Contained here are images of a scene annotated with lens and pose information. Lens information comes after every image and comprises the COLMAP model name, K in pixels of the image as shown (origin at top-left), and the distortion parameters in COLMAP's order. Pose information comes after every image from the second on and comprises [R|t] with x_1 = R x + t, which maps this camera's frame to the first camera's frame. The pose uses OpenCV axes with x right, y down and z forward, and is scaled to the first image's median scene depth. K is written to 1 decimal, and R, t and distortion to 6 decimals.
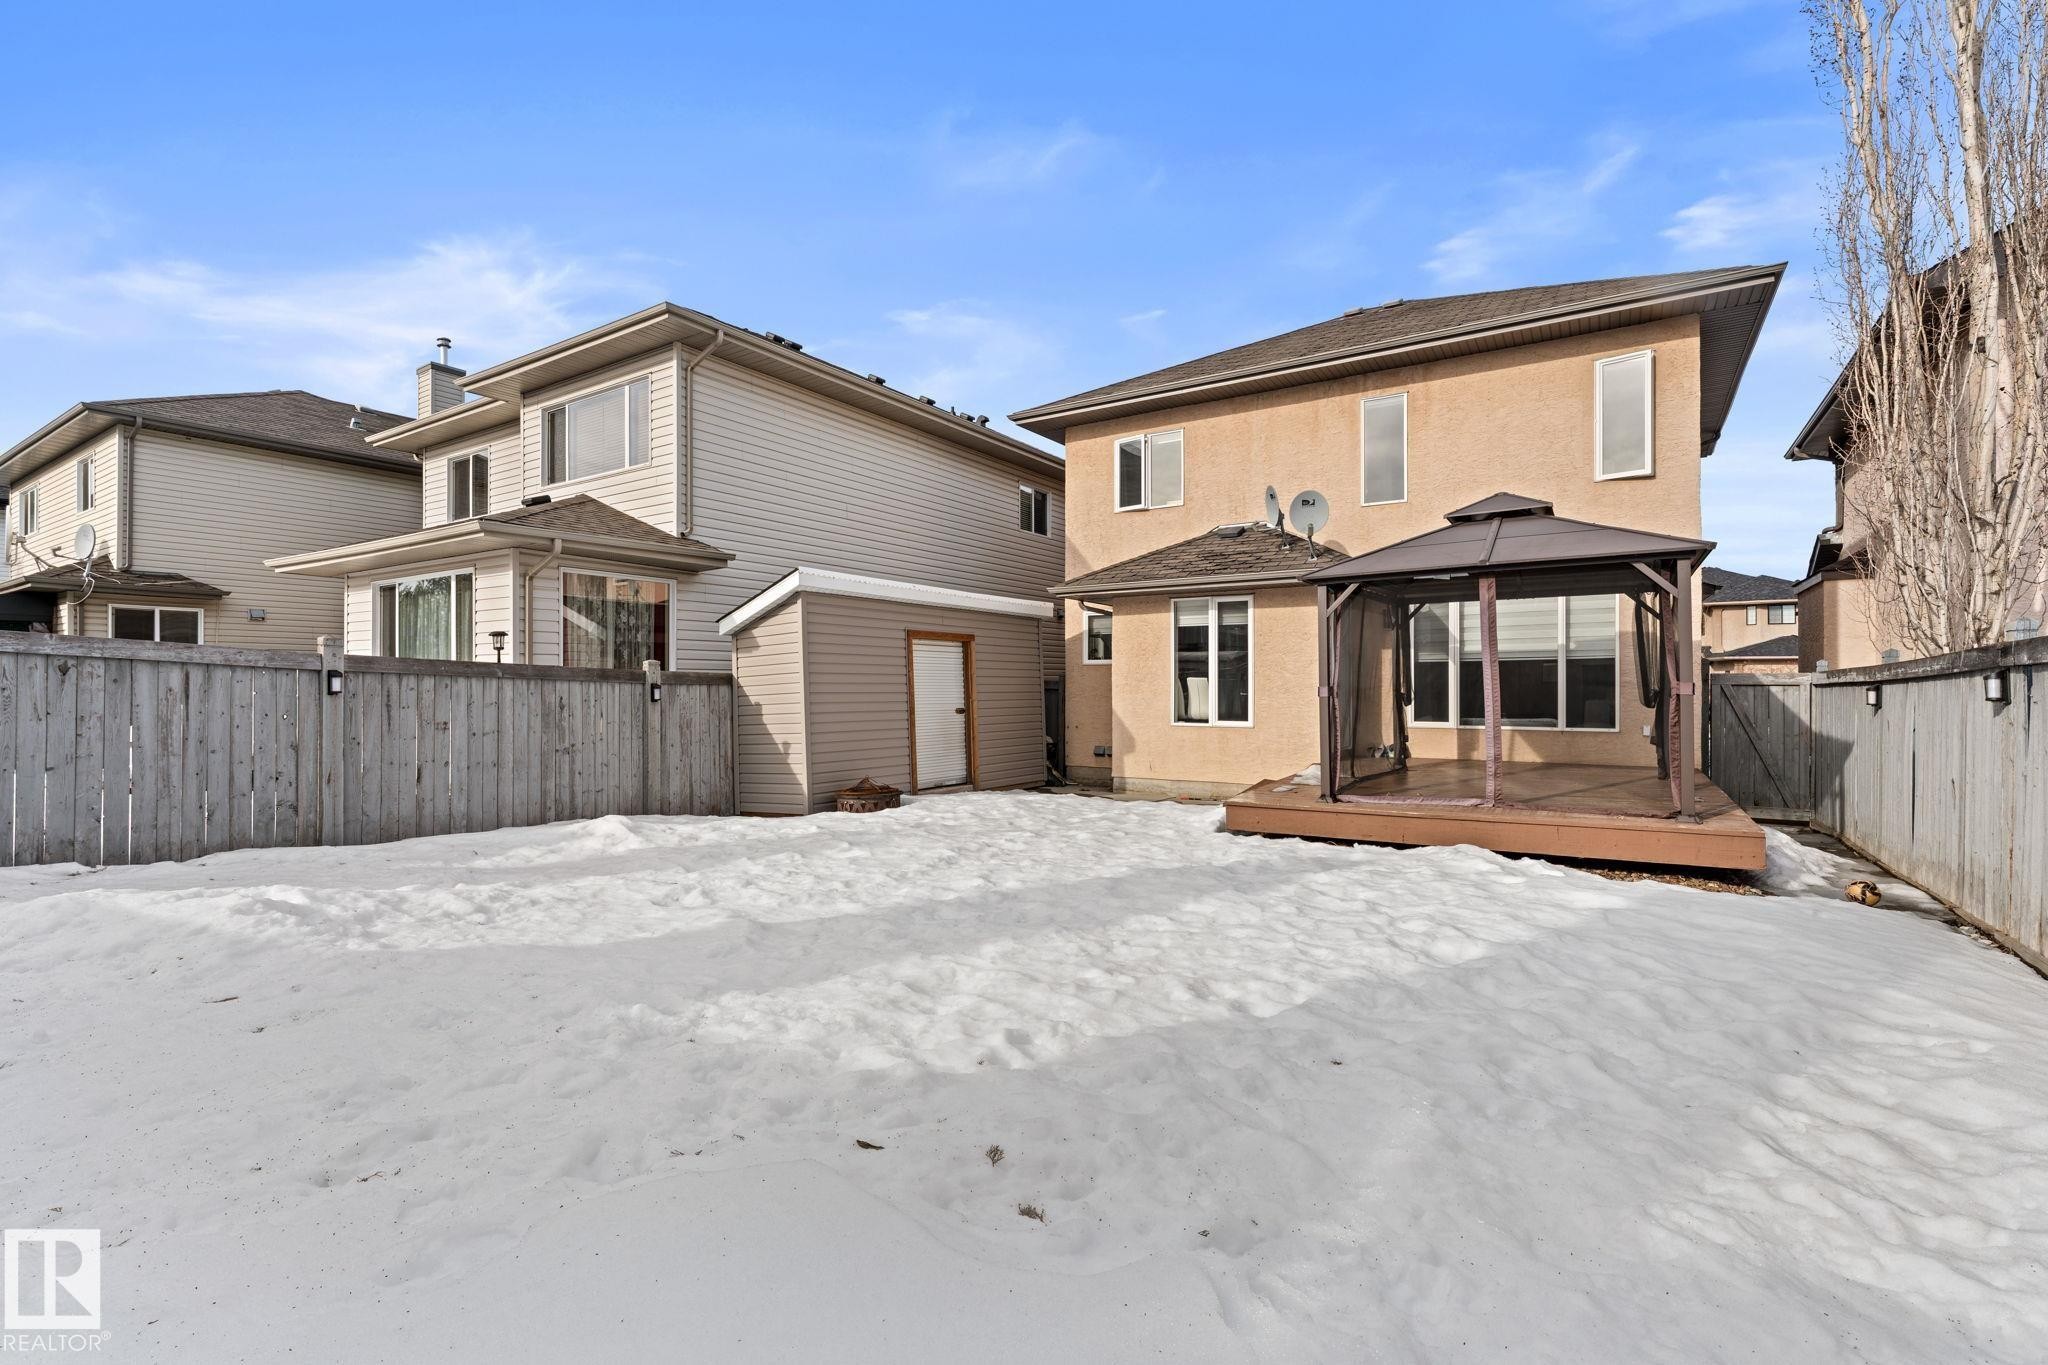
lens RADIAL K [[920.9, 0, 1028.7], [0, 920.9, 685.5], [0, 0, 1]] dist [0.000139, -0.000325]
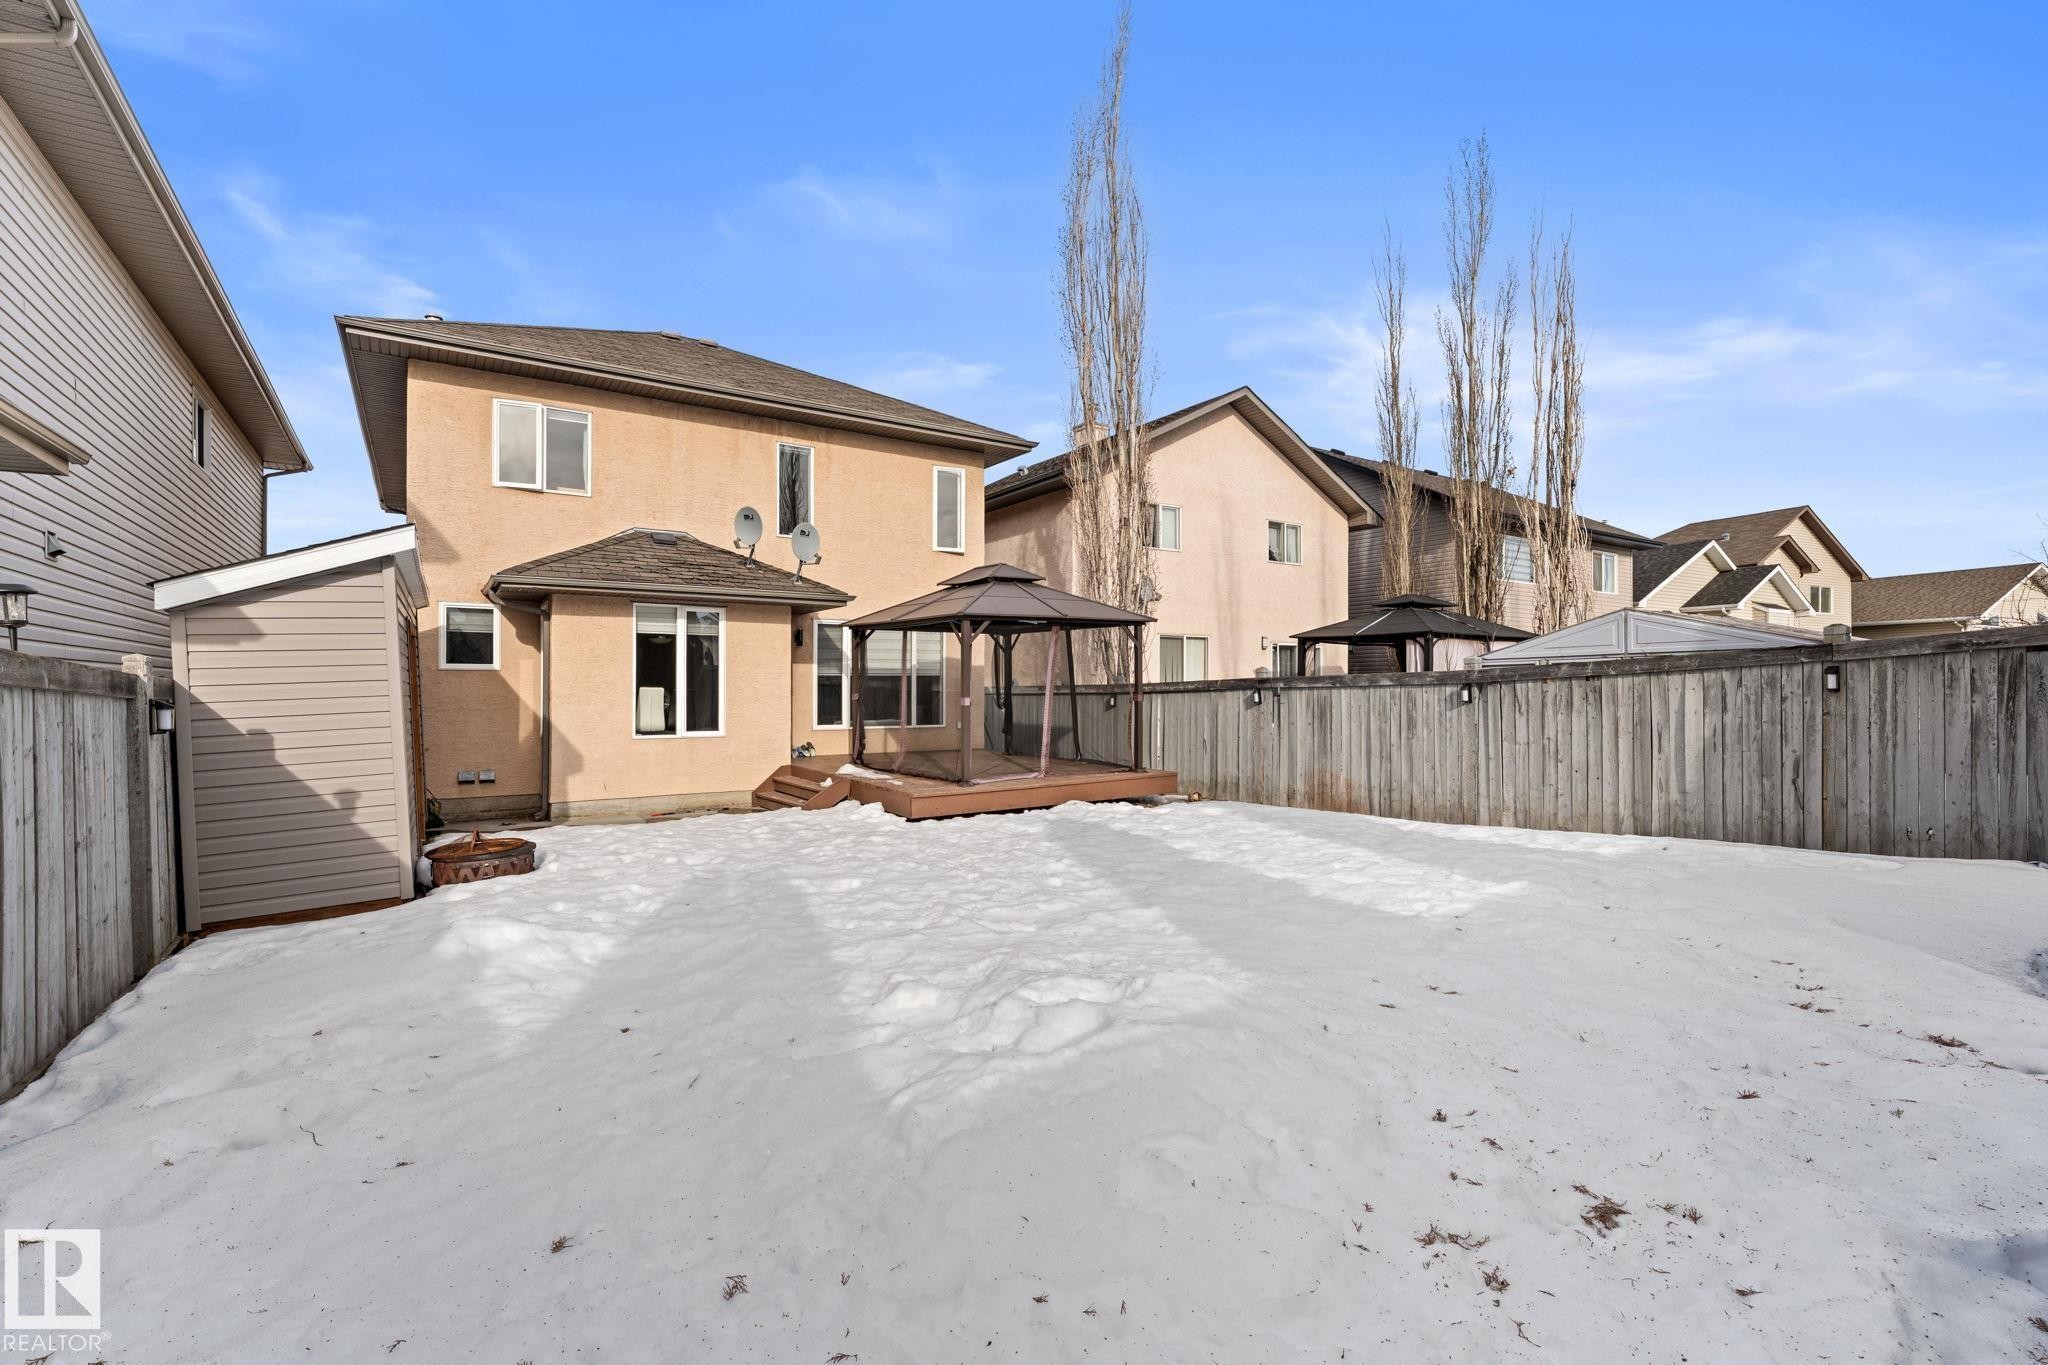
lens RADIAL K [[920.9, 0, 1028.4], [0, 920.9, 693.8], [0, 0, 1]] dist [0.000139, -0.000325]
pose [[0.388194, -0.003797, 0.921570, -0.755590], [-0.000881, 0.999990, 0.004491, -0.009101], [-0.921577, -0.002555, 0.388186, 0.372155]]
